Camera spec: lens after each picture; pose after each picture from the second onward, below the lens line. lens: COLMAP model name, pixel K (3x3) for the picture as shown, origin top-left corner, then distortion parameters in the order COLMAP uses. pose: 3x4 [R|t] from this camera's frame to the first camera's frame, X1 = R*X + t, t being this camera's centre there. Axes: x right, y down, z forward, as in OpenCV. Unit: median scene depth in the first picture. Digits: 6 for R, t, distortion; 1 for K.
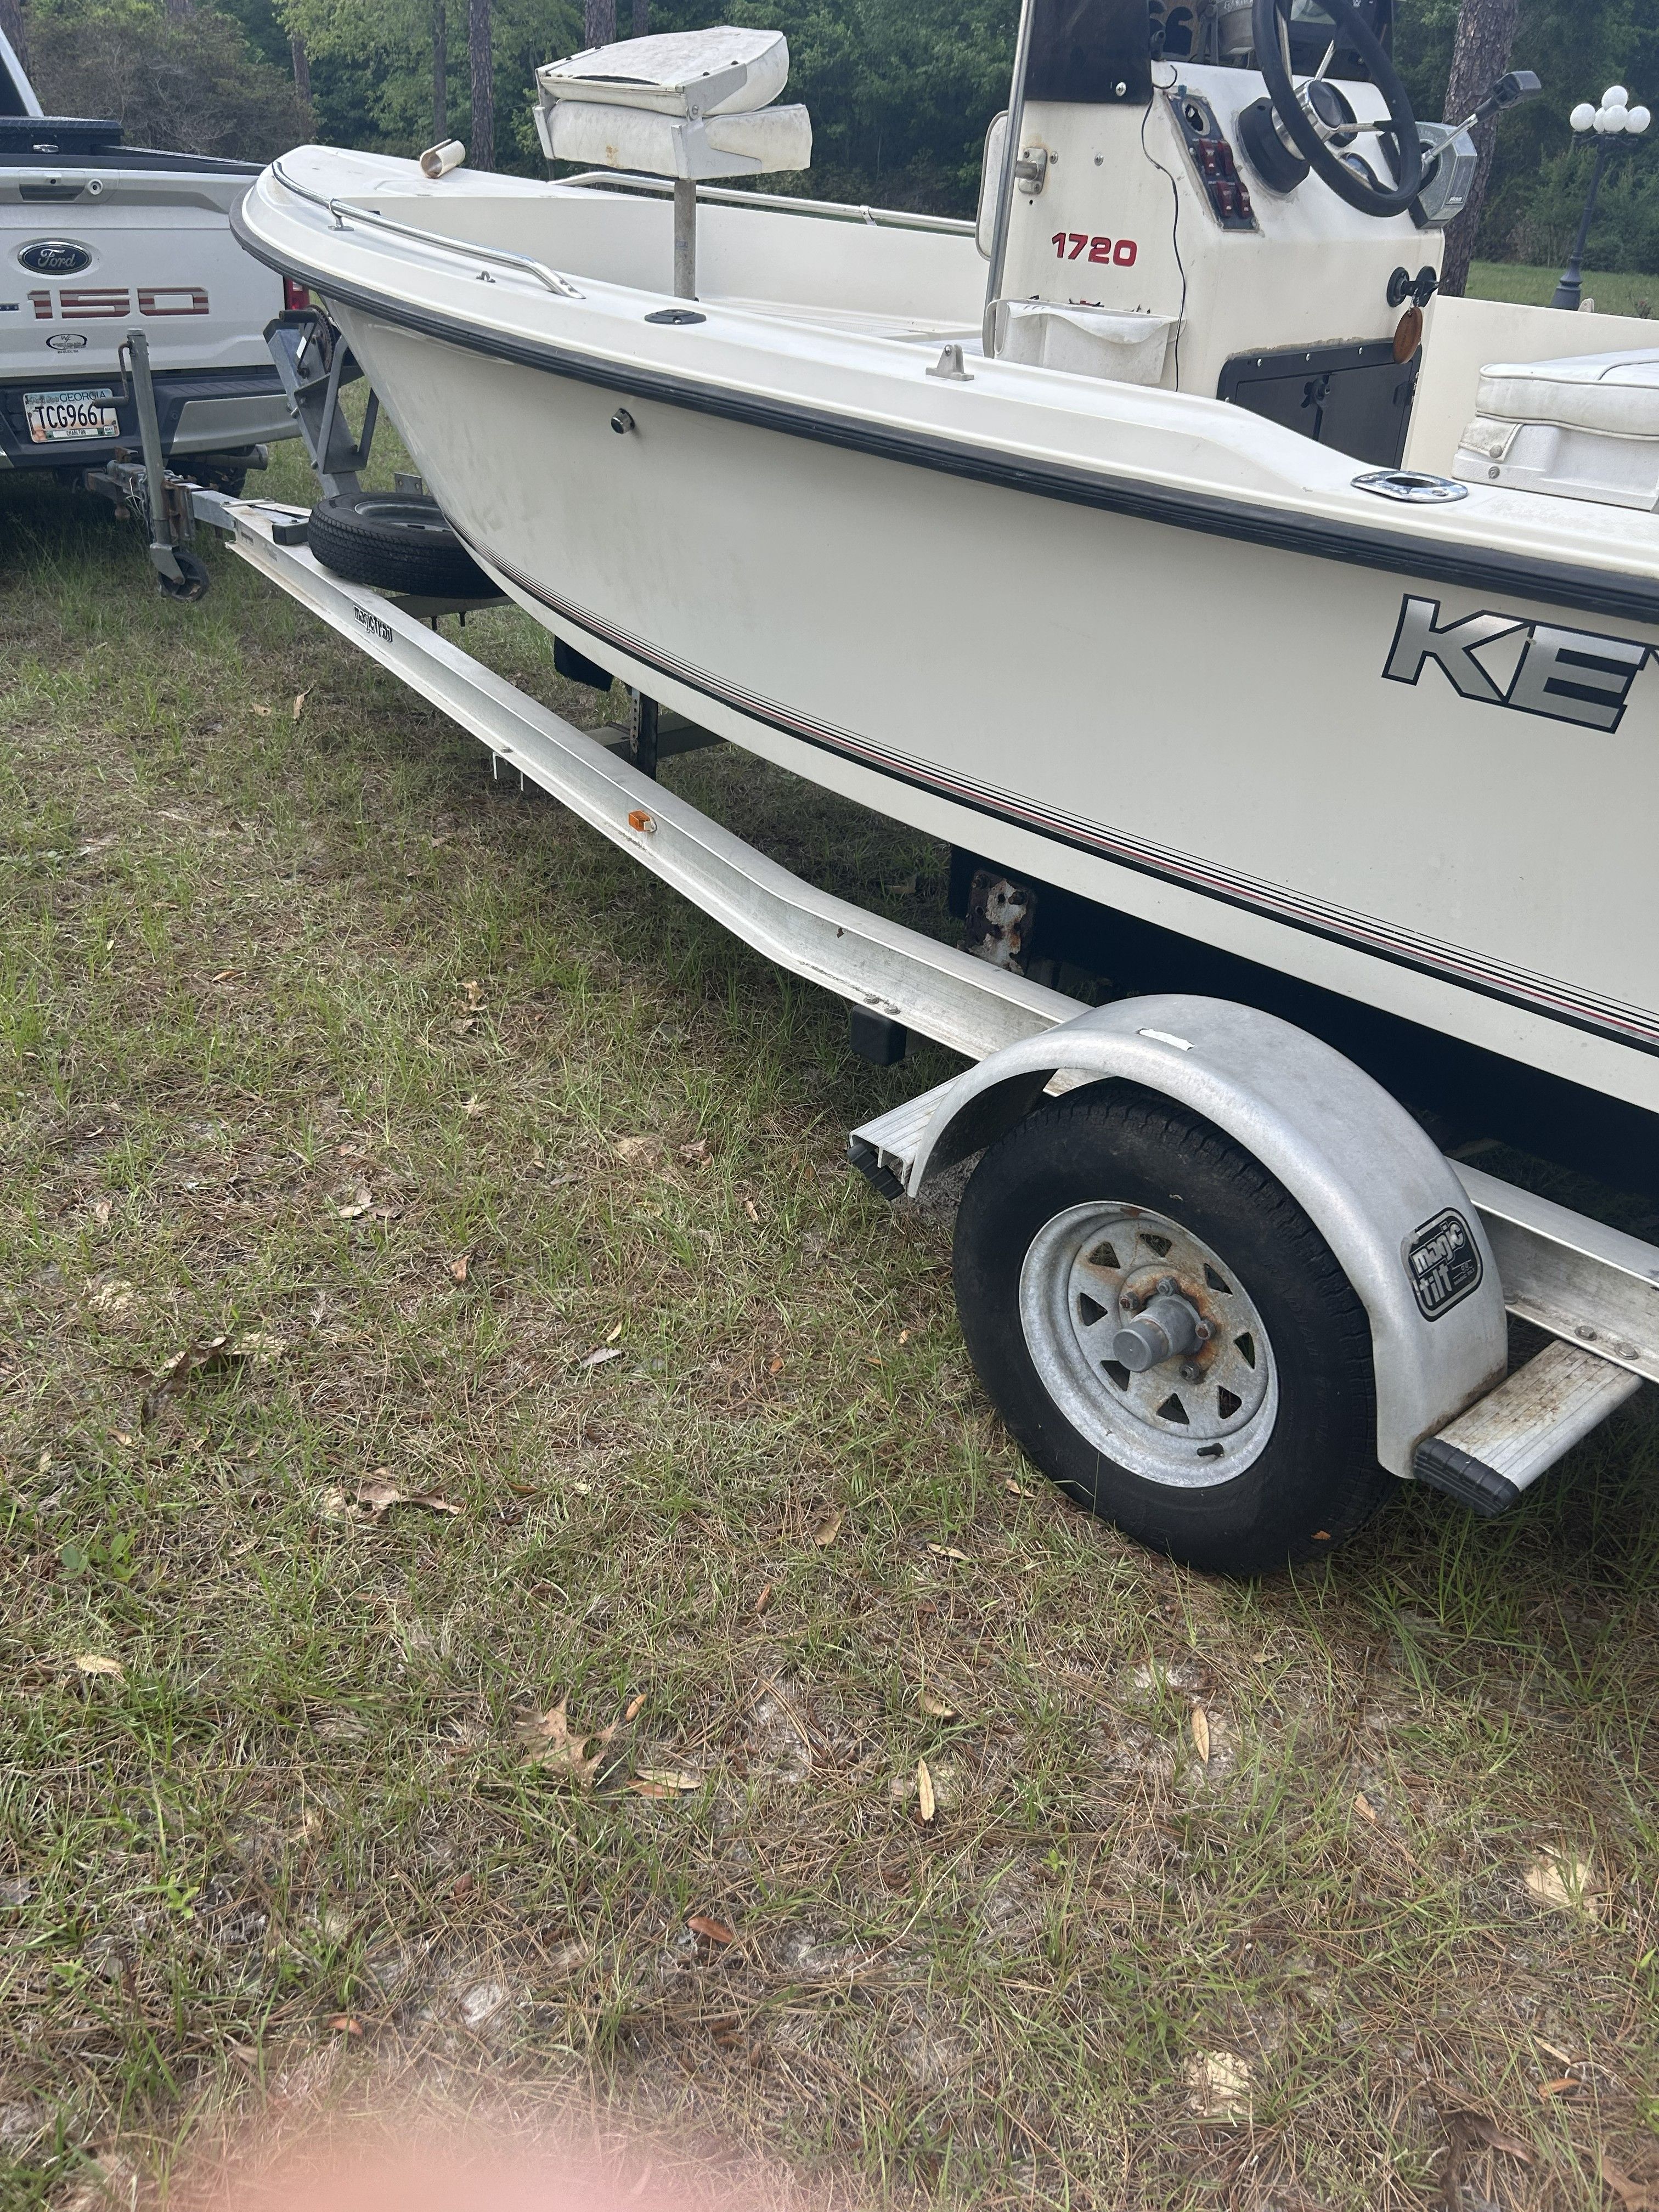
lens RADIAL K [[1715.8, 0, 793.6], [0, 1715.8, 1116.6], [0, 0, 1]] dist [0.099480, -0.103386]
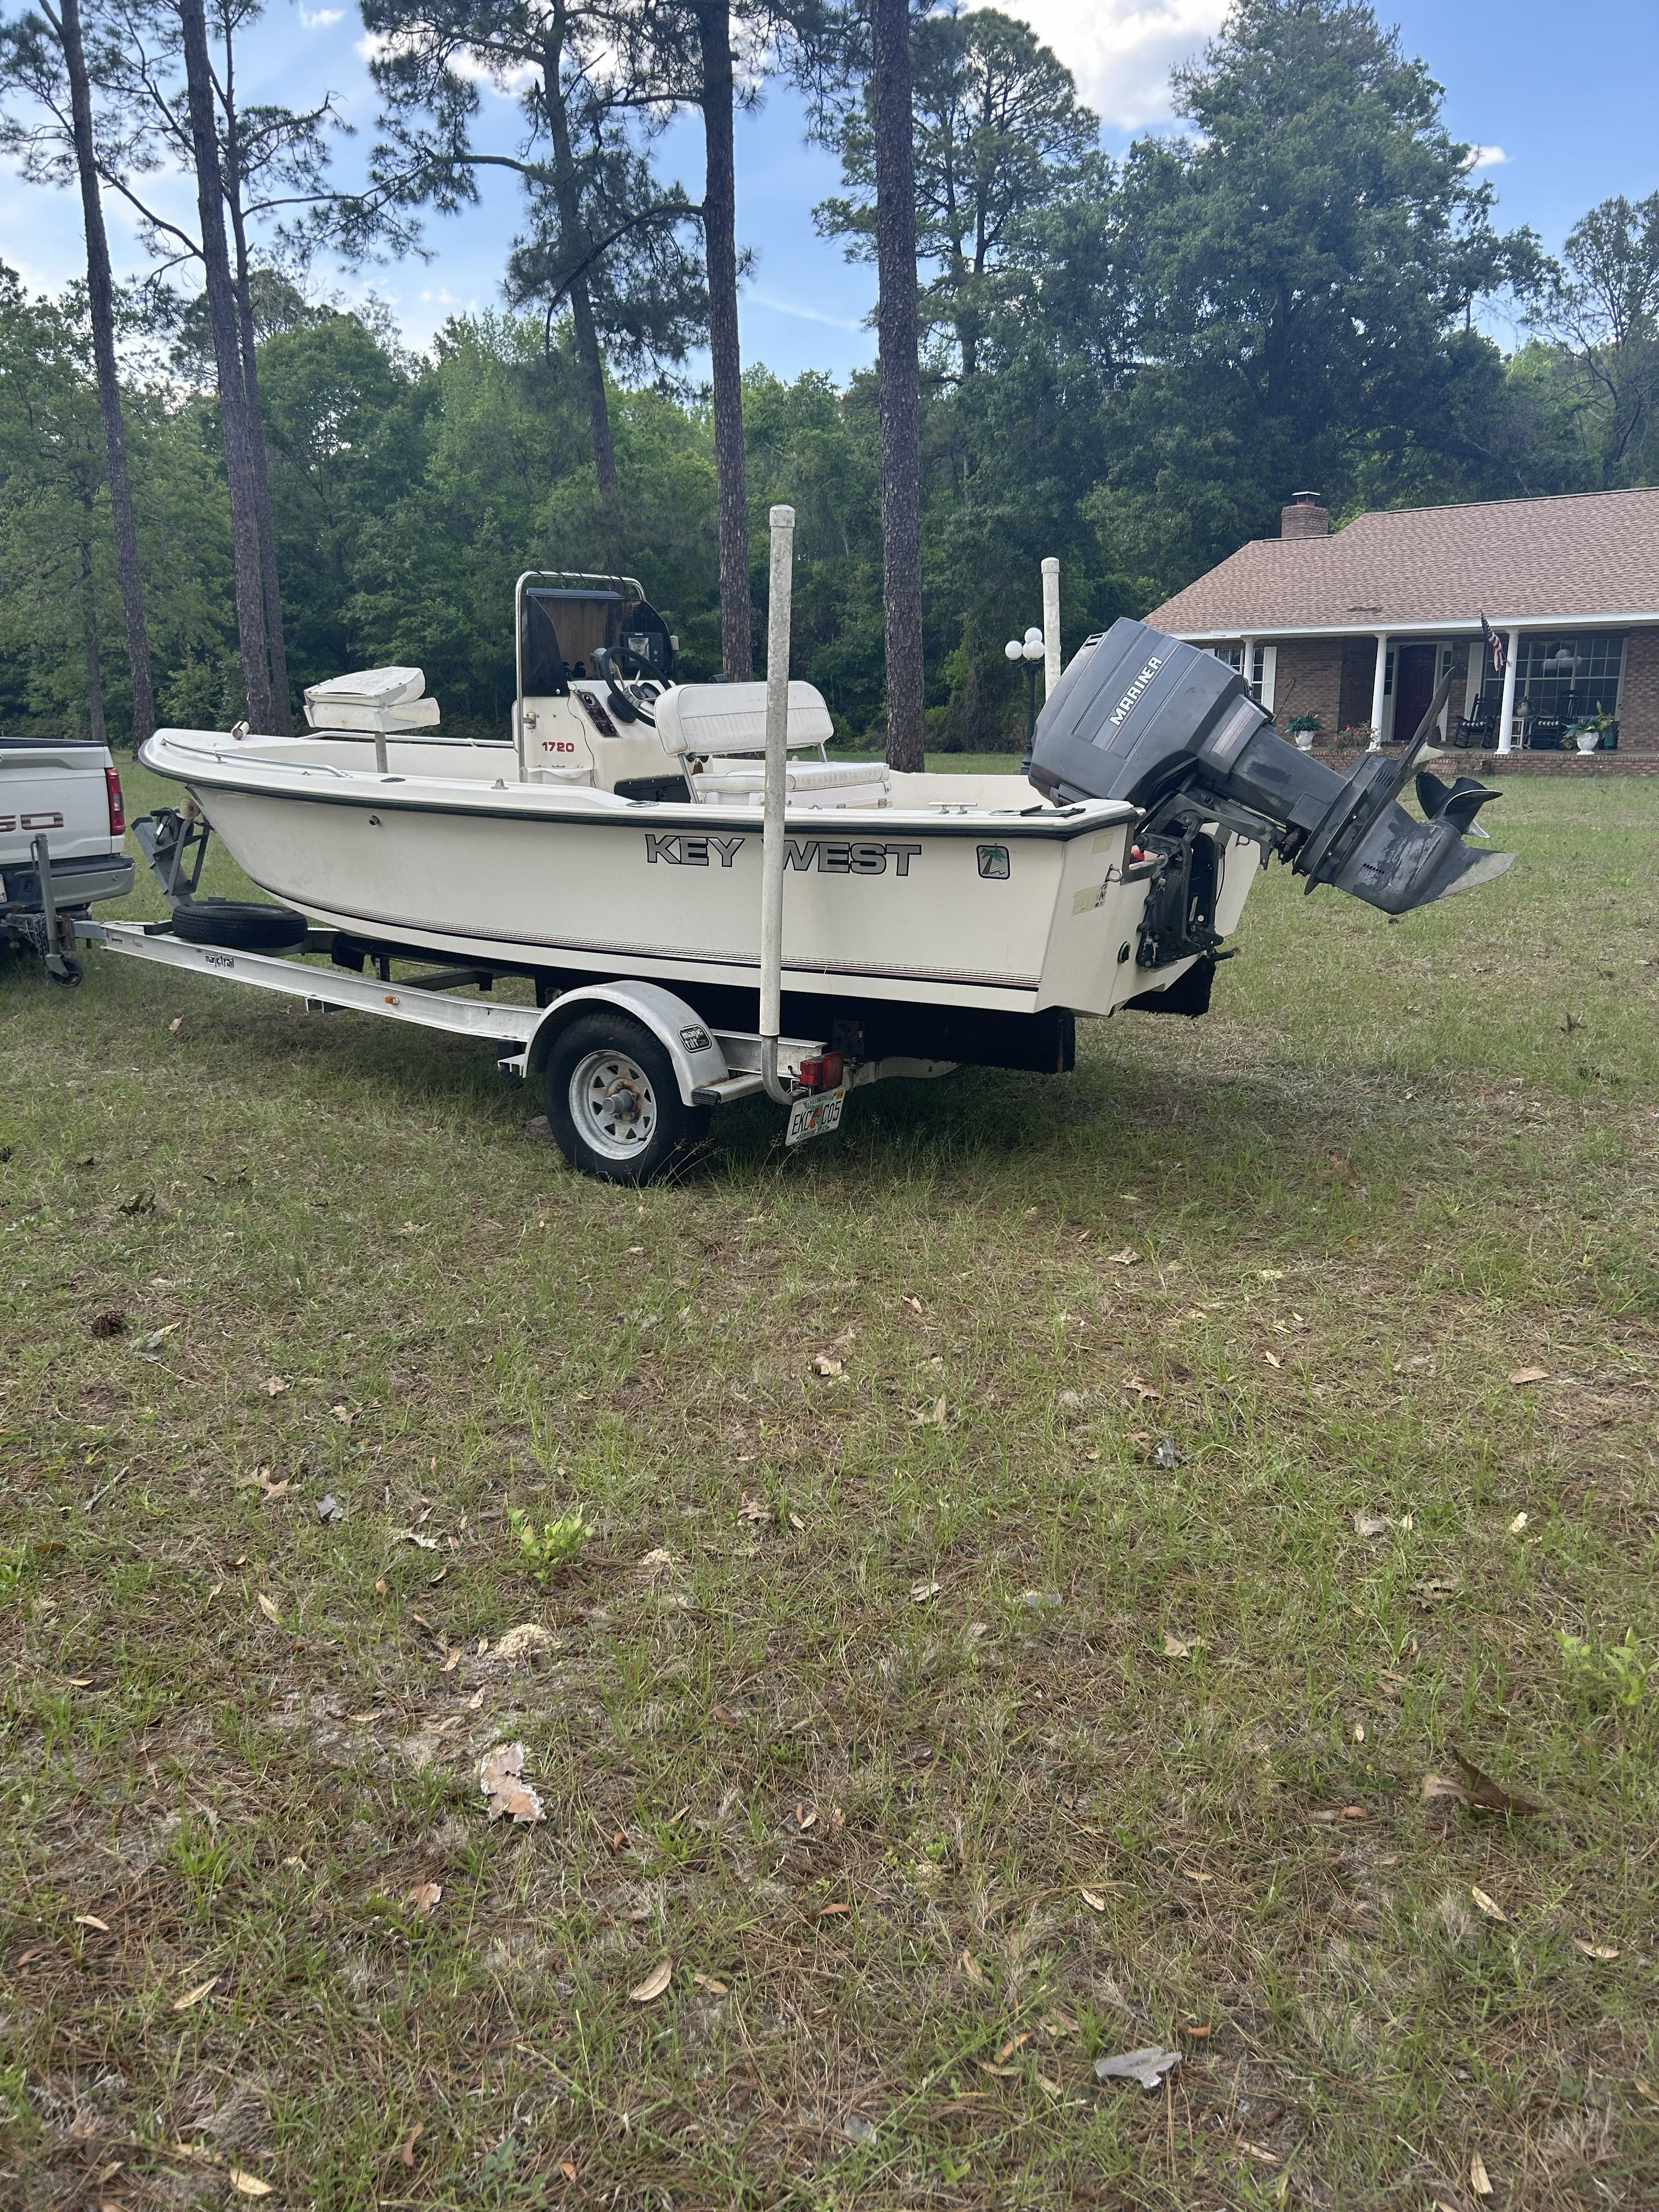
lens RADIAL K [[1683.1, 0, 829.5], [0, 1683.1, 1106.0], [0, 0, 1]] dist [0.082520, -0.086492]
pose [[0.972008, -0.112545, 0.206240, -0.011339], [0.162523, 0.955985, -0.244292, 0.675829], [-0.169668, 0.270972, 0.947516, -1.269922]]
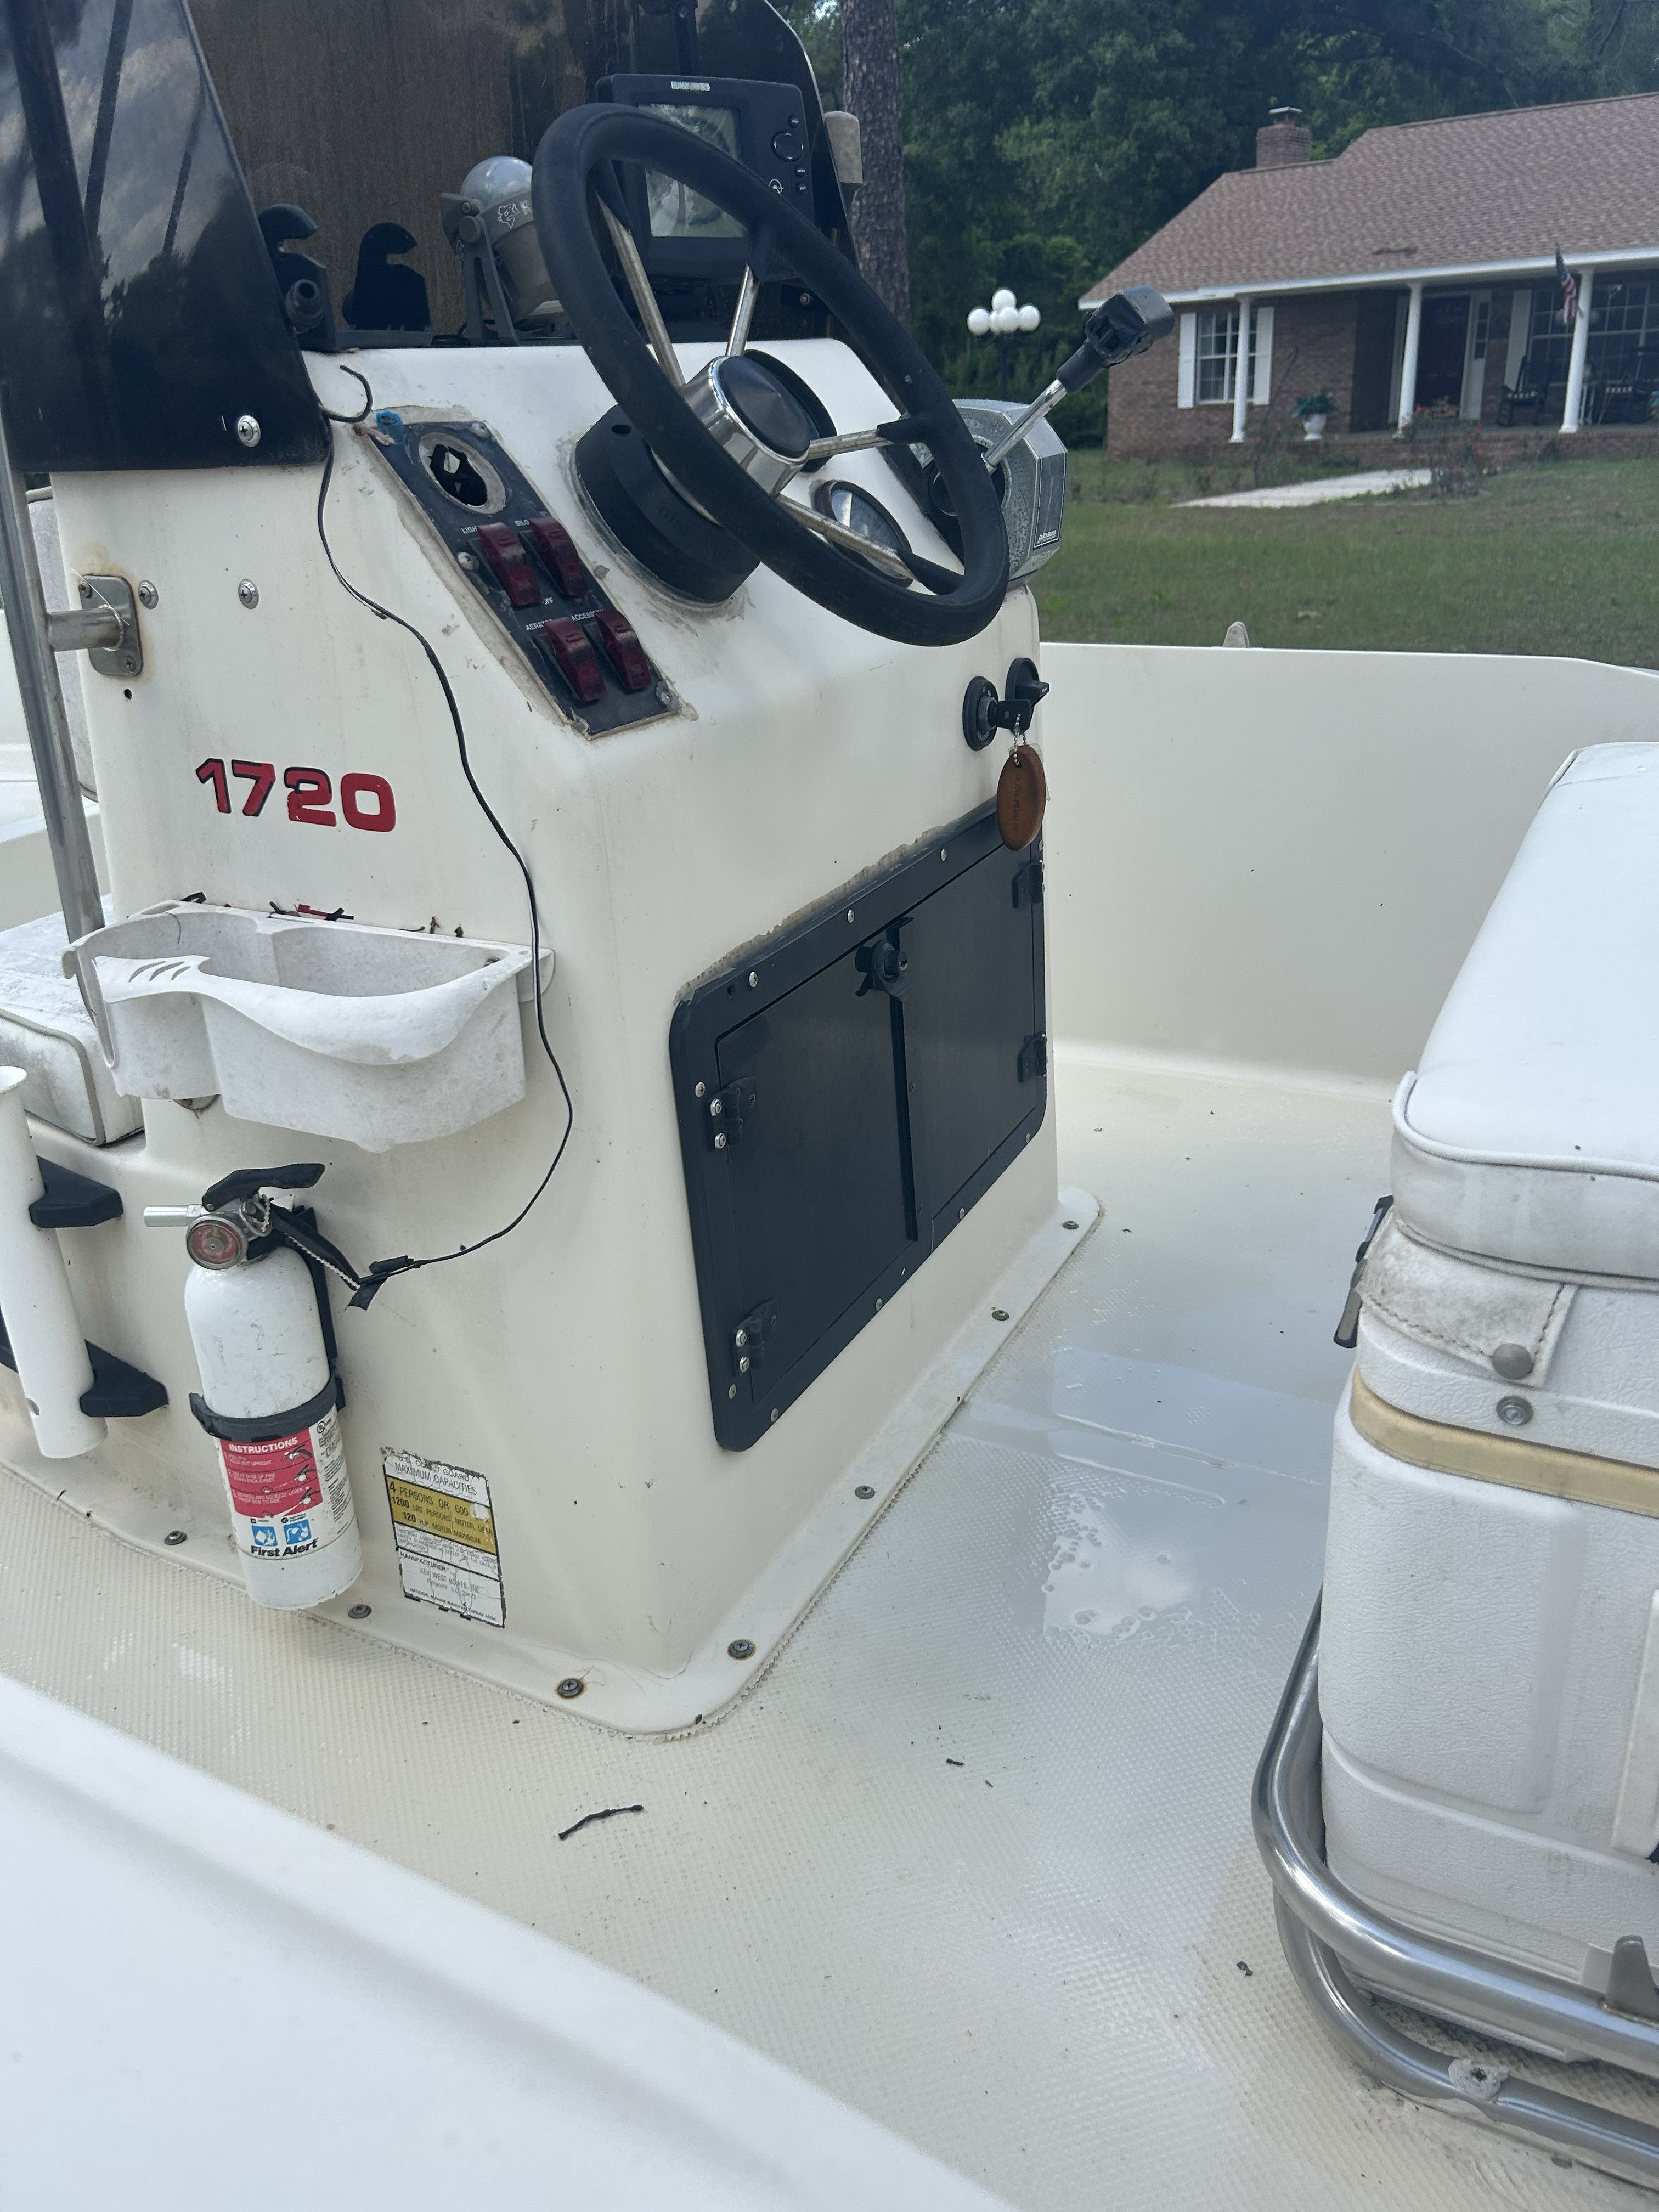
lens RADIAL K [[1780.3, 0, 785.4], [0, 1780.3, 1110.6], [0, 0, 1]] dist [0.084732, -0.096279]
pose [[0.956681, -0.196767, 0.214578, 0.179136], [0.222517, 0.969464, -0.103081, -0.362113], [-0.187743, 0.146363, 0.971252, 0.595668]]
